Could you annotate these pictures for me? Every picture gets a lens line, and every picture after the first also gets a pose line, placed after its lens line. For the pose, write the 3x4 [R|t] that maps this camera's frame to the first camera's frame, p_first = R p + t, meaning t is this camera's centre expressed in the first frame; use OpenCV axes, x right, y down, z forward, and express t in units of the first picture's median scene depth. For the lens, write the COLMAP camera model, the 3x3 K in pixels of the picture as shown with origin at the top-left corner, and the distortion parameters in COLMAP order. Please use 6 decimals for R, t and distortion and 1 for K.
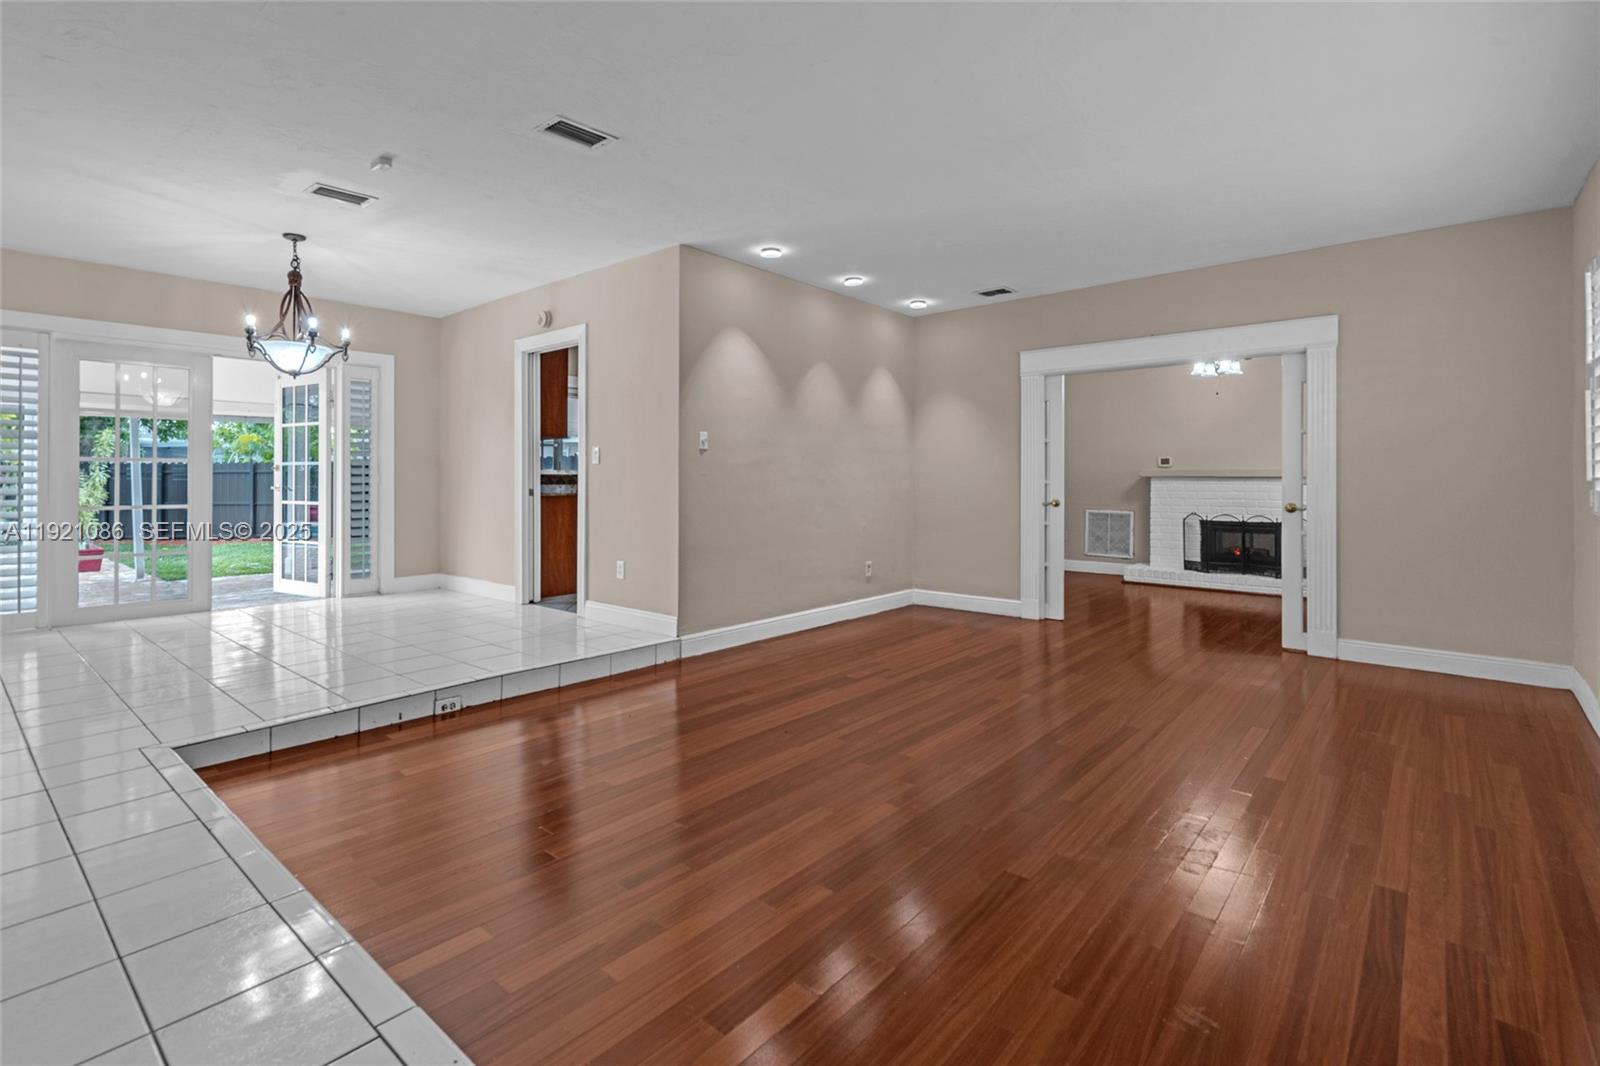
lens RADIAL K [[754.8, 0, 775.2], [0, 754.8, 472.6], [0, 0, 1]] dist [0.001638, -0.000066]
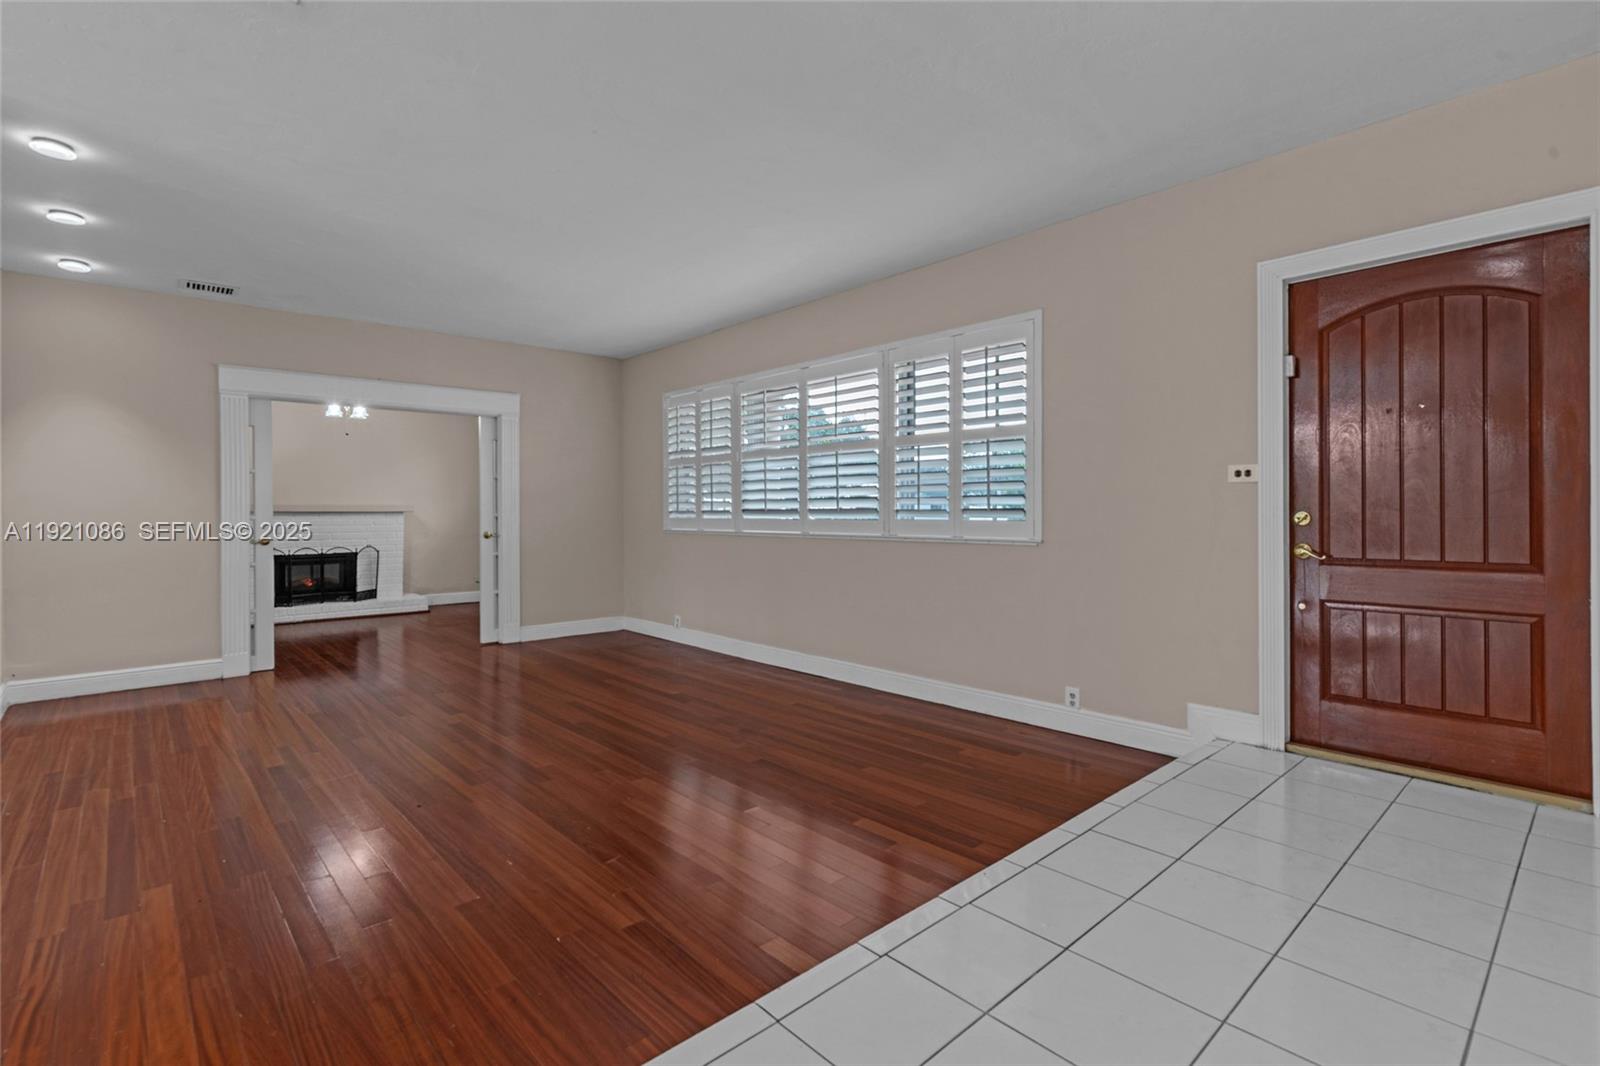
lens RADIAL K [[739.4, 0, 795.5], [0, 739.4, 502.0], [0, 0, 1]] dist [0.005906, 0.000133]
pose [[0.111862, 0.012555, 0.993644, -0.360681], [-0.000782, 0.999921, -0.012546, 0.003713], [-0.993723, 0.000626, 0.111863, 0.221876]]
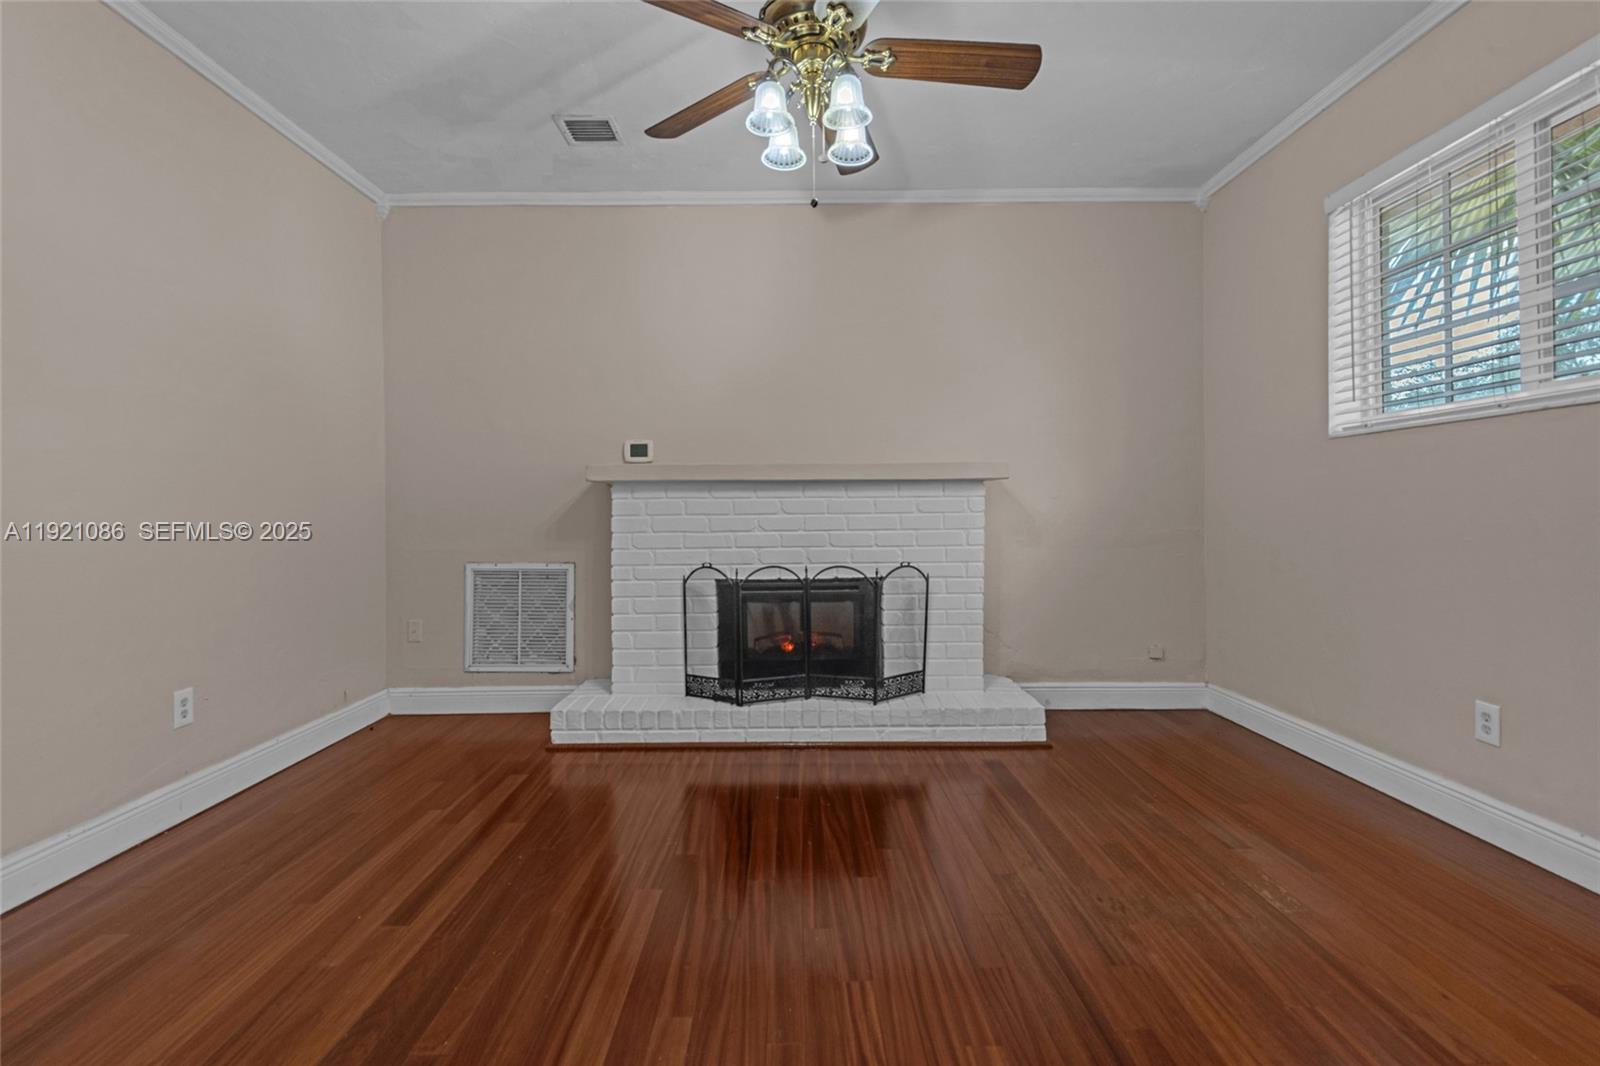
lens RADIAL K [[739.4, 0, 795.5], [0, 739.4, 502.0], [0, 0, 1]] dist [0.005906, 0.000133]
pose [[0.750109, -0.004066, 0.661301, 0.337194], [0.004716, 0.999989, 0.000800, 0.018844], [-0.661297, 0.002519, 0.750120, 0.698063]]
